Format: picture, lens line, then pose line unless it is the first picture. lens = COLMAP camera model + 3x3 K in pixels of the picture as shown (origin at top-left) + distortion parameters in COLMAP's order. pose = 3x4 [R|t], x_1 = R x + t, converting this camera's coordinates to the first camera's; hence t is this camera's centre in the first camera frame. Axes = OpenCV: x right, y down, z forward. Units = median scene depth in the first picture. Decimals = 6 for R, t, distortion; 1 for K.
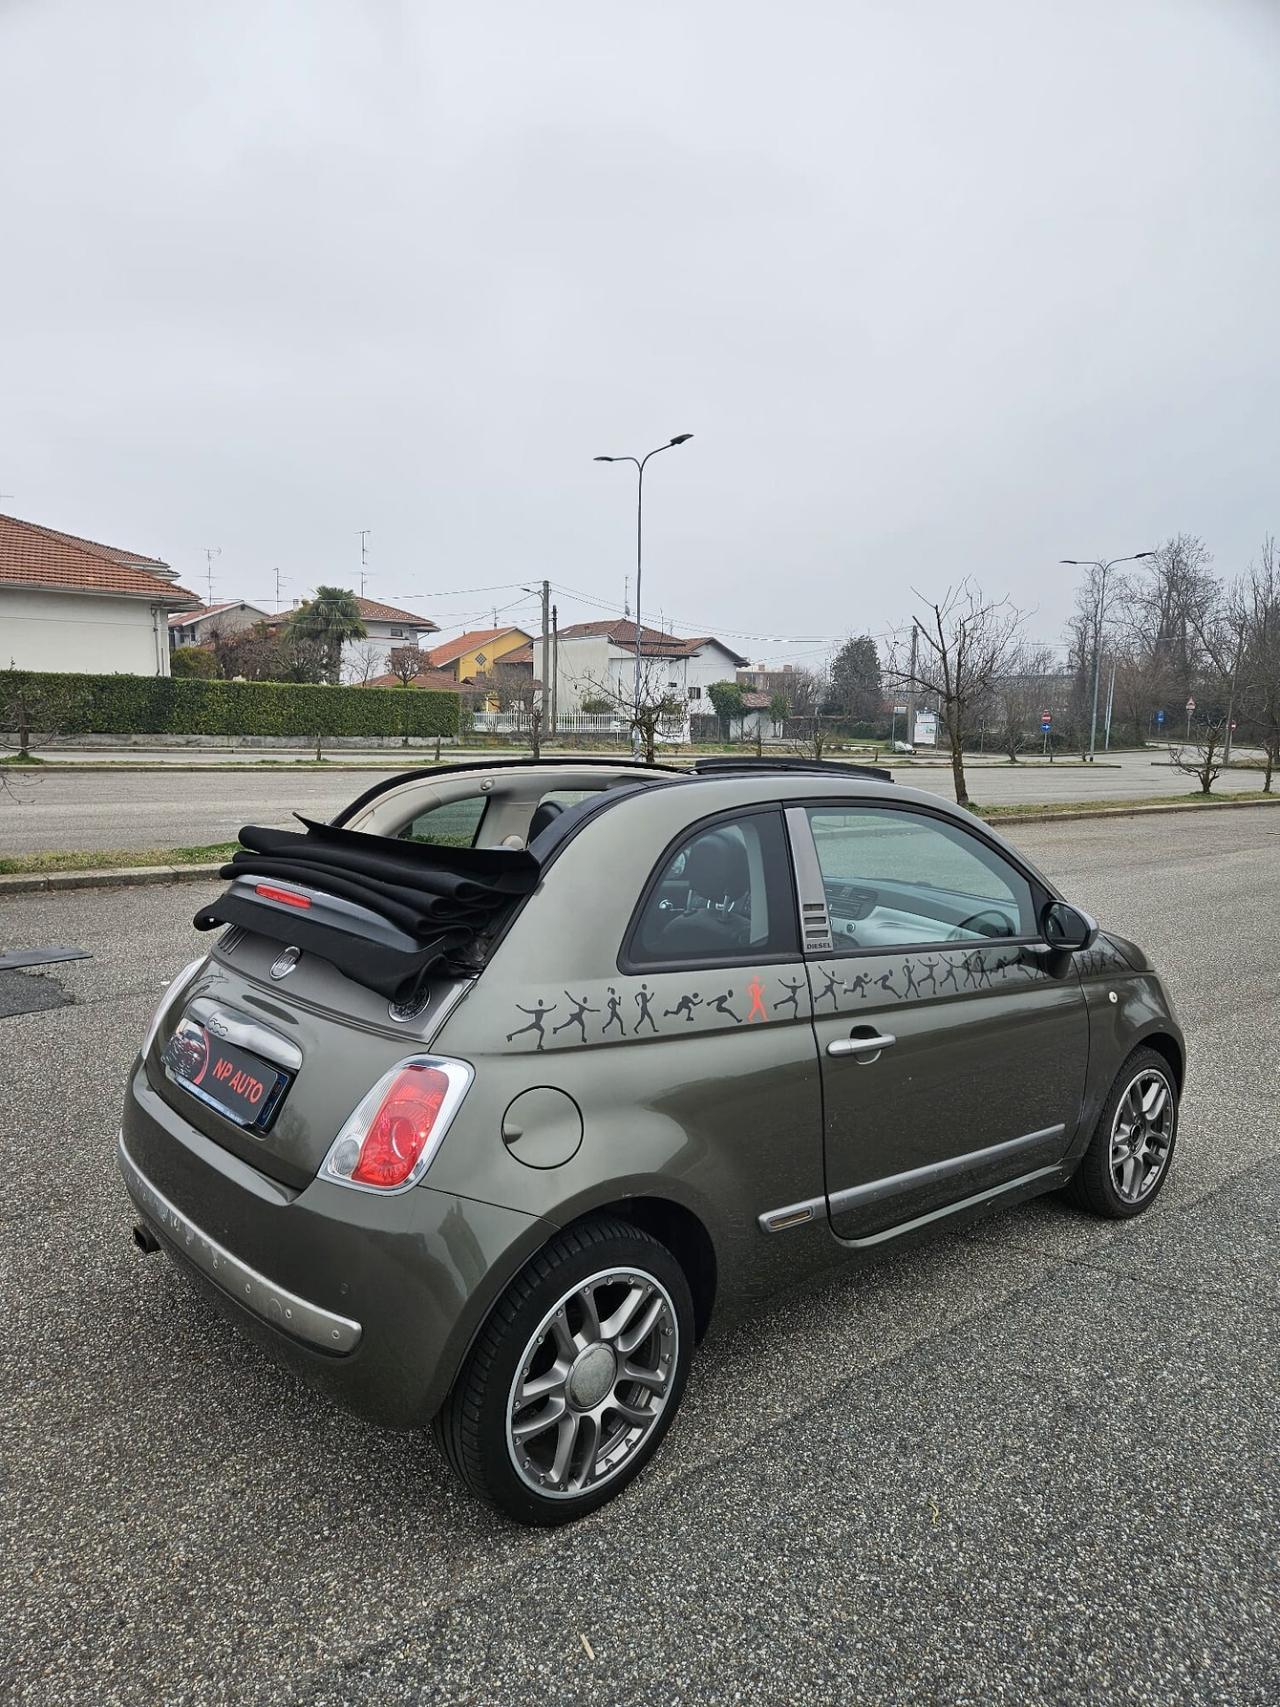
lens RADIAL K [[1123.0, 0, 640.0], [0, 1123.0, 853.5], [0, 0, 1]] dist [0.080436, -0.071266]
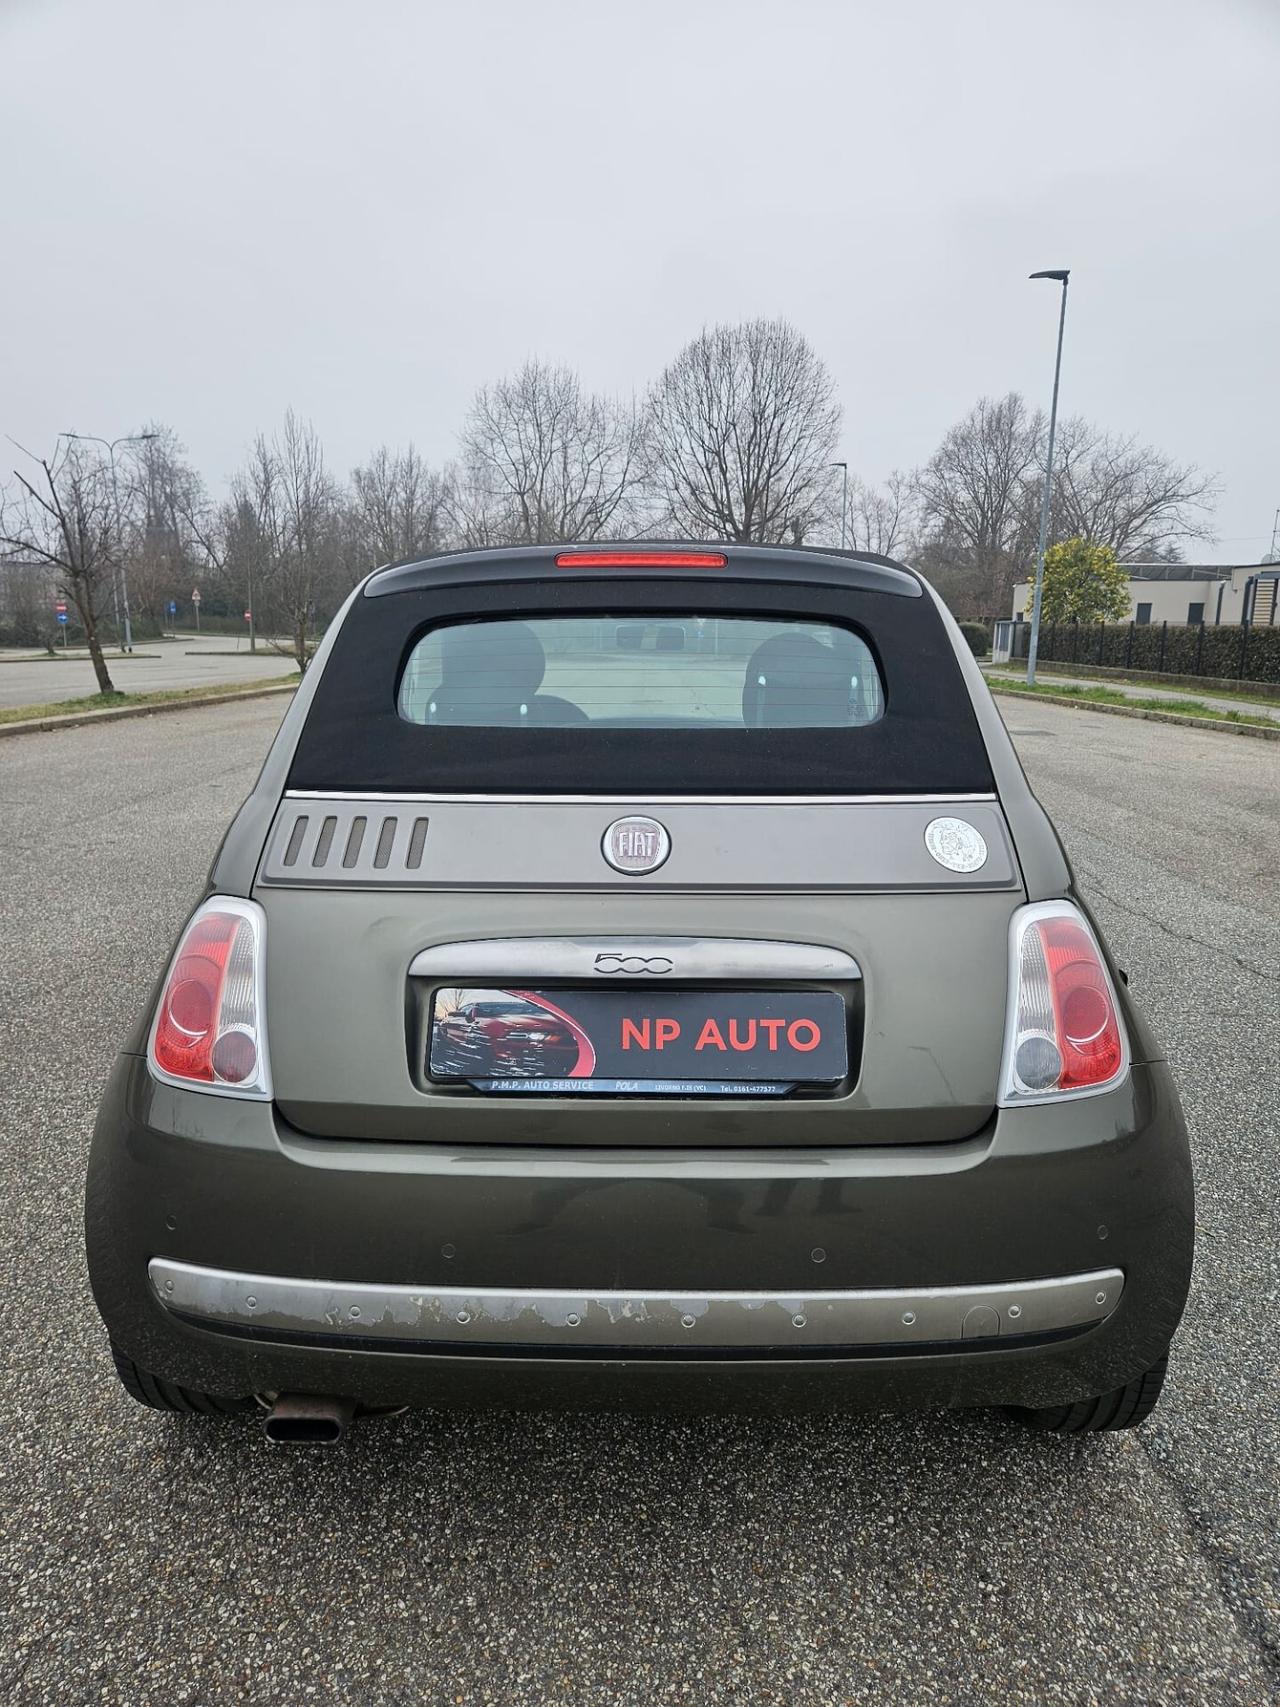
lens RADIAL K [[1119.0, 0, 643.8], [0, 1119.0, 842.2], [0, 0, 1]] dist [0.088289, -0.078130]
pose [[0.677454, -0.159312, 0.718106, -0.711237], [0.099664, 0.987141, 0.124976, 0.018950], [-0.728782, -0.013096, 0.684621, 0.559925]]
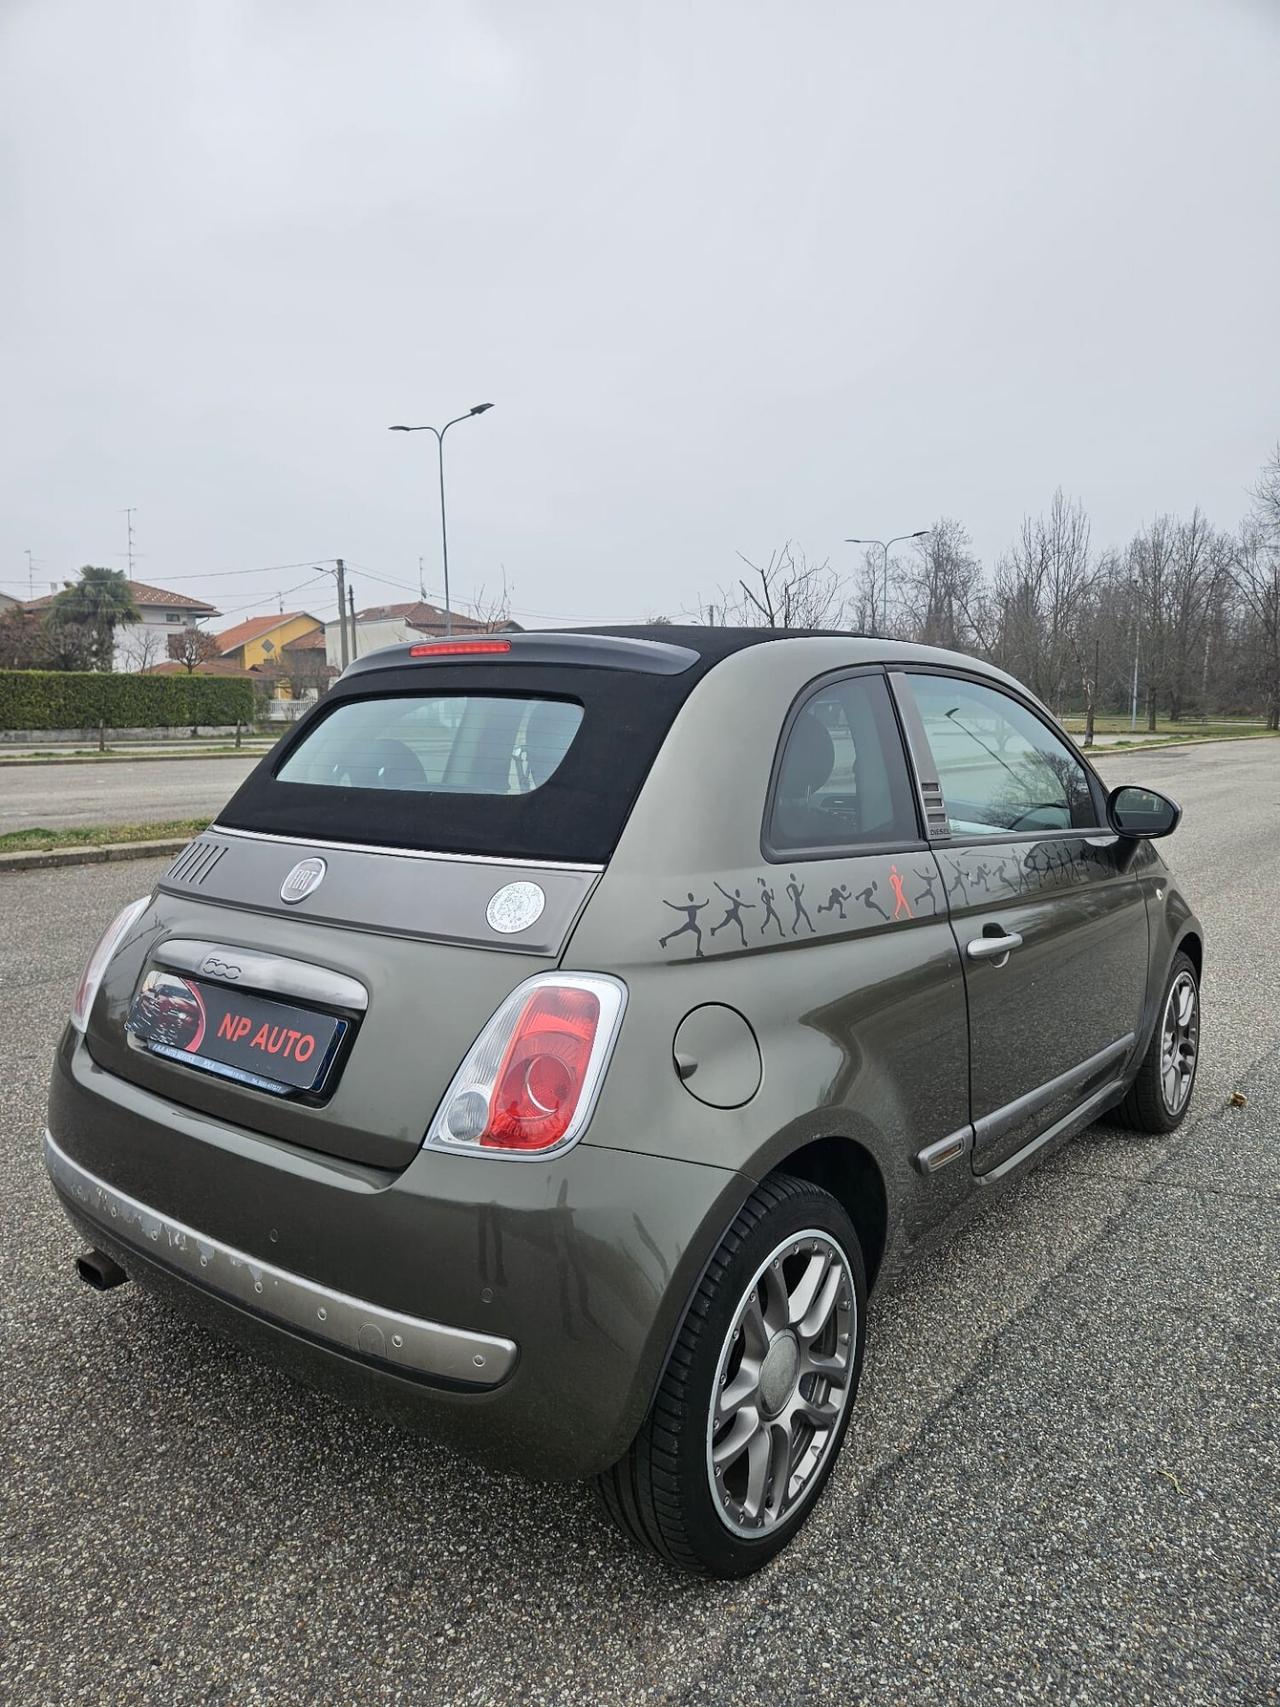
lens RADIAL K [[1124.8, 0, 645.3], [0, 1124.8, 845.6], [0, 0, 1]] dist [0.079226, -0.070334]
pose [[0.983226, -0.052832, 0.174571, -0.209566], [0.051800, 0.998603, 0.010469, 0.073715], [-0.174880, -0.001251, 0.984589, 0.211960]]
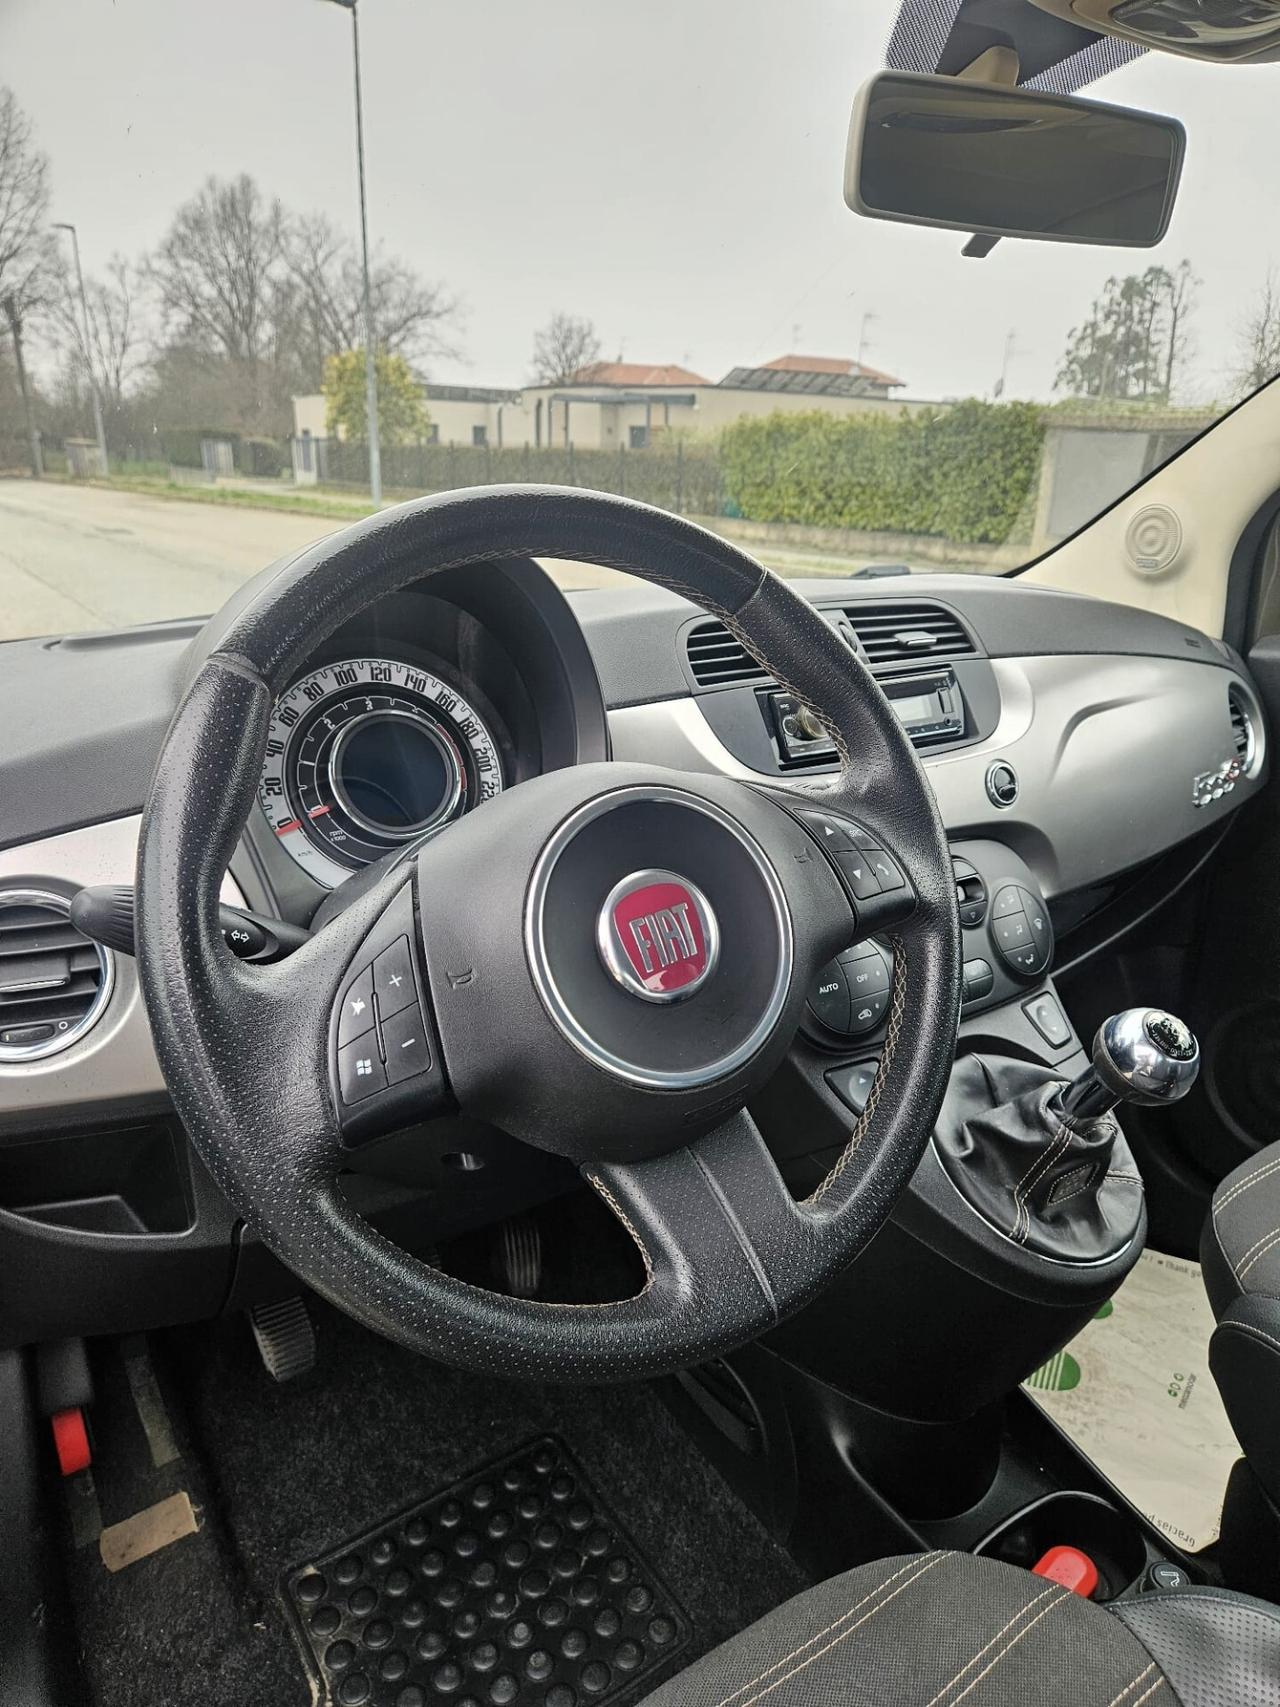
lens RADIAL K [[1141.6, 0, 650.5], [0, 1141.6, 857.1], [0, 0, 1]] dist [0.074380, -0.077680]
pose [[0.137423, -0.344840, 0.928547, -0.074805], [0.101240, 0.937422, 0.333153, -0.006127], [-0.985325, 0.048223, 0.163735, 1.455209]]
